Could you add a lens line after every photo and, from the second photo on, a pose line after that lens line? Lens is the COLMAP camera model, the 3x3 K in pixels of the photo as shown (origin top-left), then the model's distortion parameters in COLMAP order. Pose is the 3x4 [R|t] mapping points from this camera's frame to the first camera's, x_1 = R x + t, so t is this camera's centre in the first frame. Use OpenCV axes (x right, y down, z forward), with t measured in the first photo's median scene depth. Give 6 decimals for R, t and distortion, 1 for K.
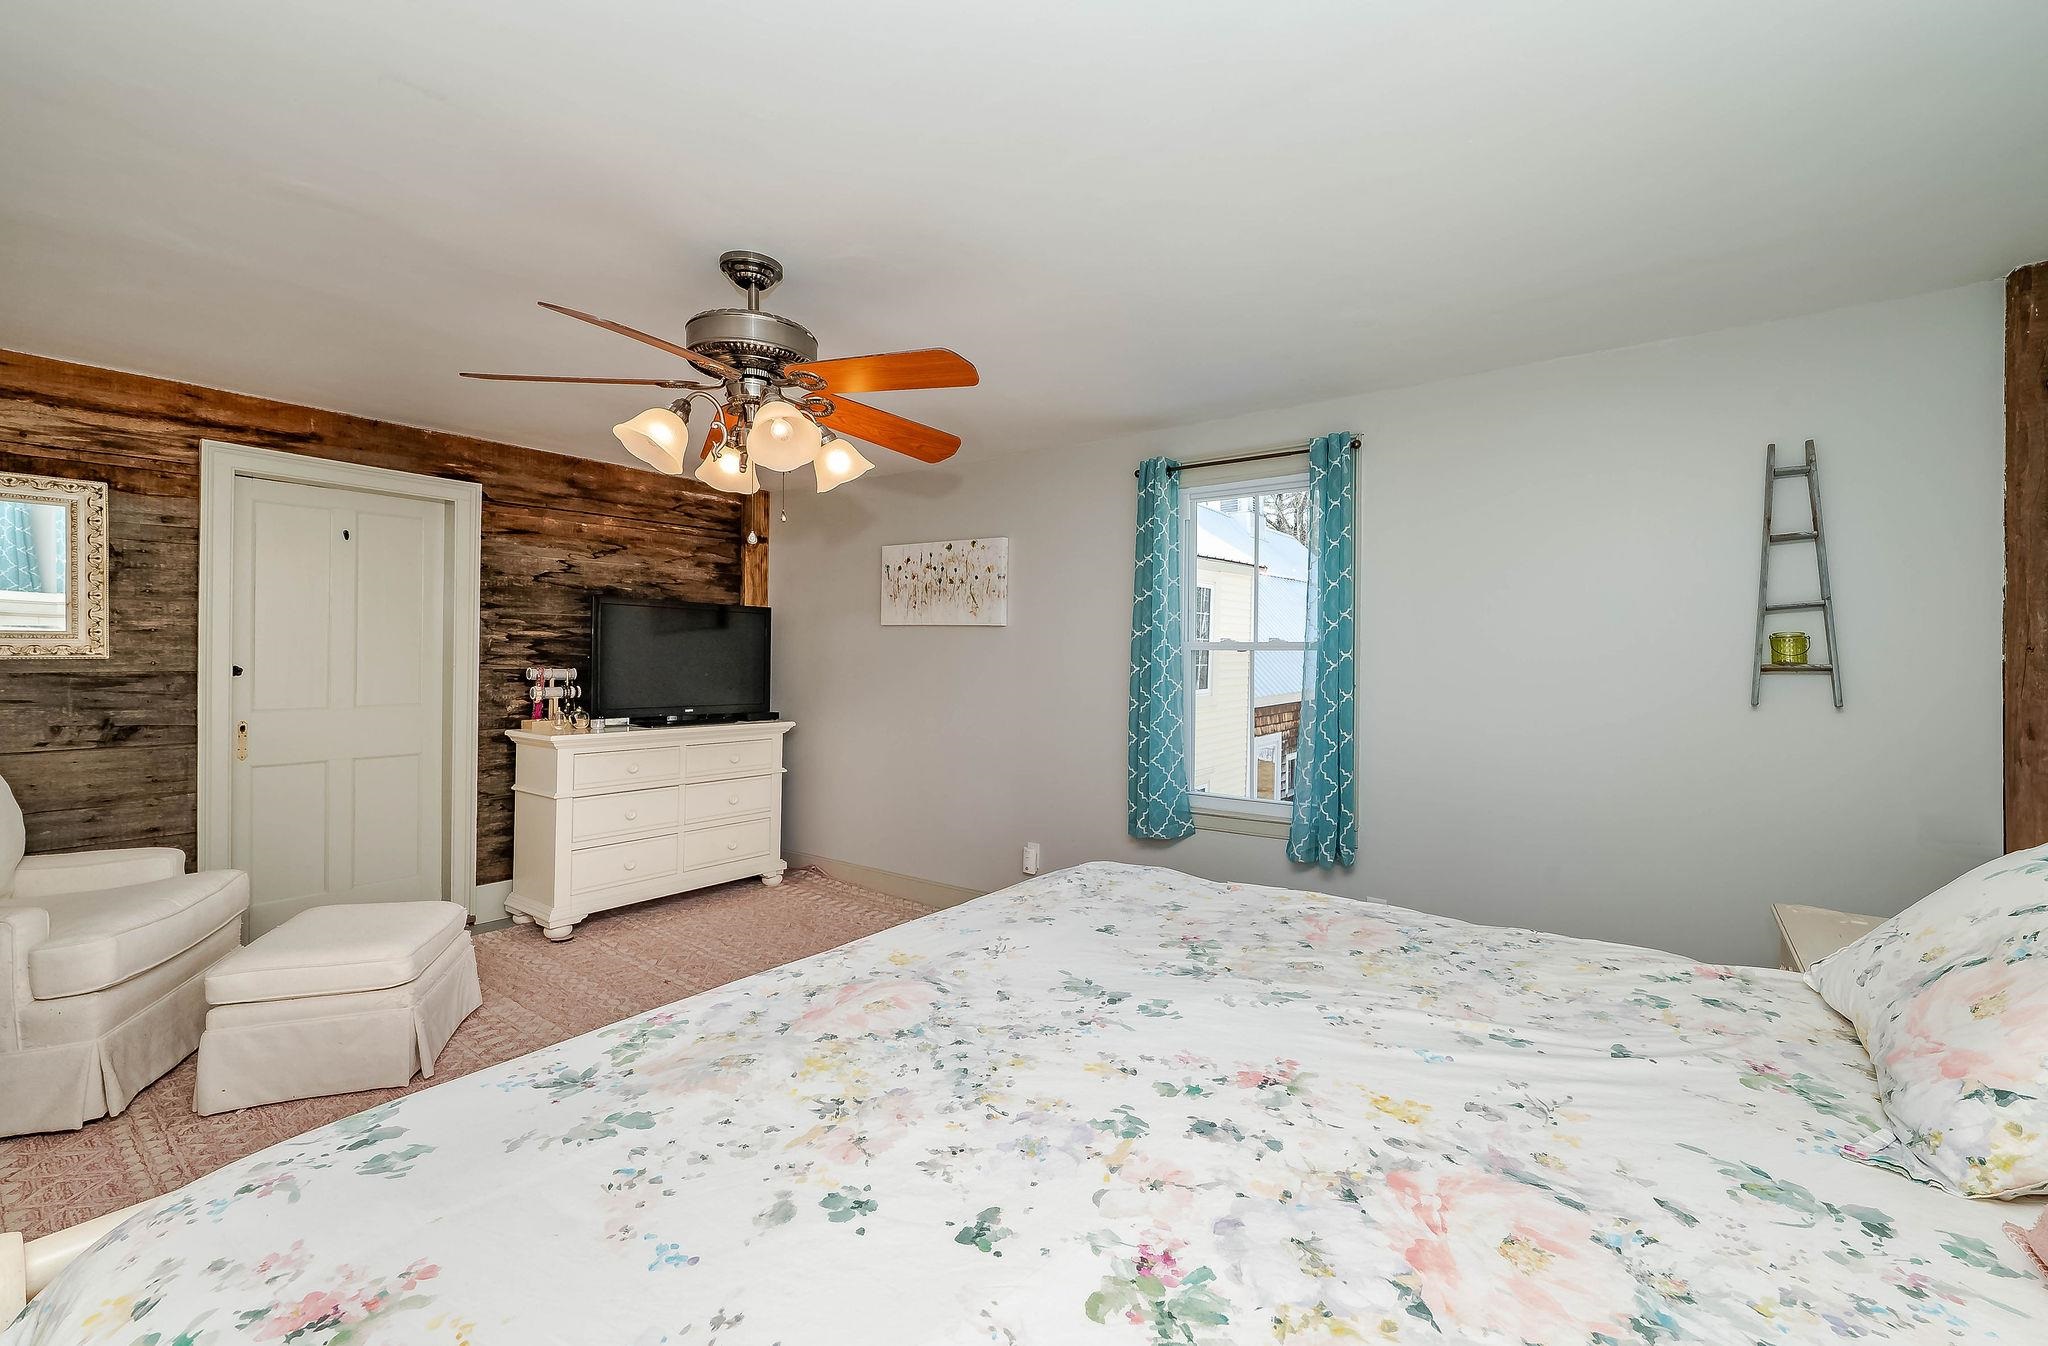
lens RADIAL K [[894.3, 0, 1026.3], [0, 894.3, 683.6], [0, 0, 1]] dist [-0.000473, 0.000348]
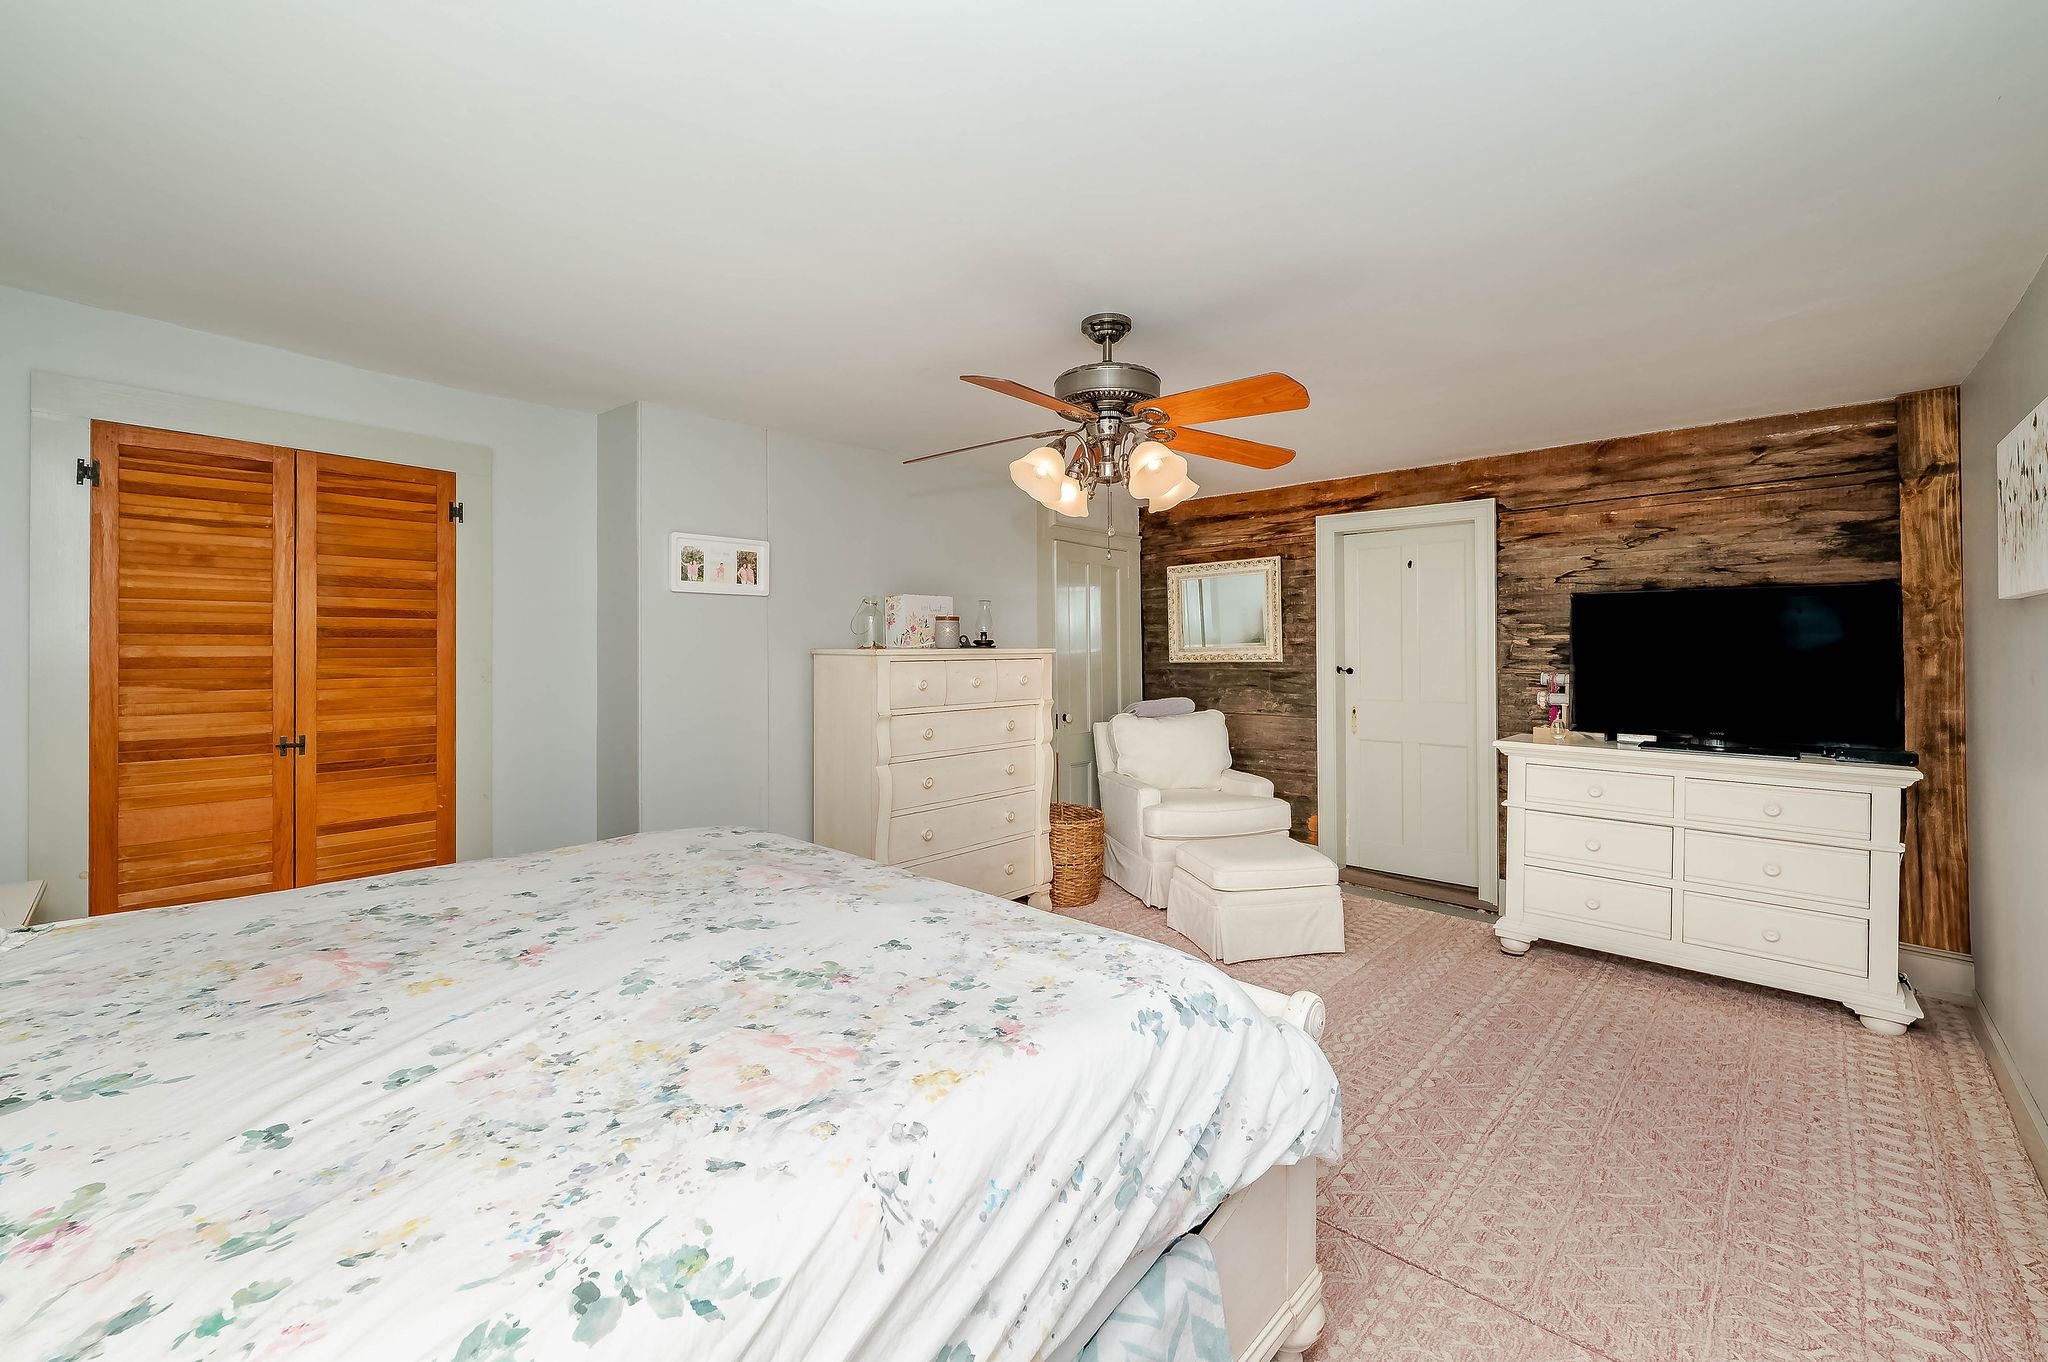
lens RADIAL K [[827.8, 0, 1025.6], [0, 827.8, 674.2], [0, 0, 1]] dist [0.001038, -0.000098]
pose [[-0.141920, 0.014328, -0.989774, 0.433733], [-0.035864, 0.999164, 0.019606, -0.013885], [0.989228, 0.038280, -0.141288, 0.585265]]
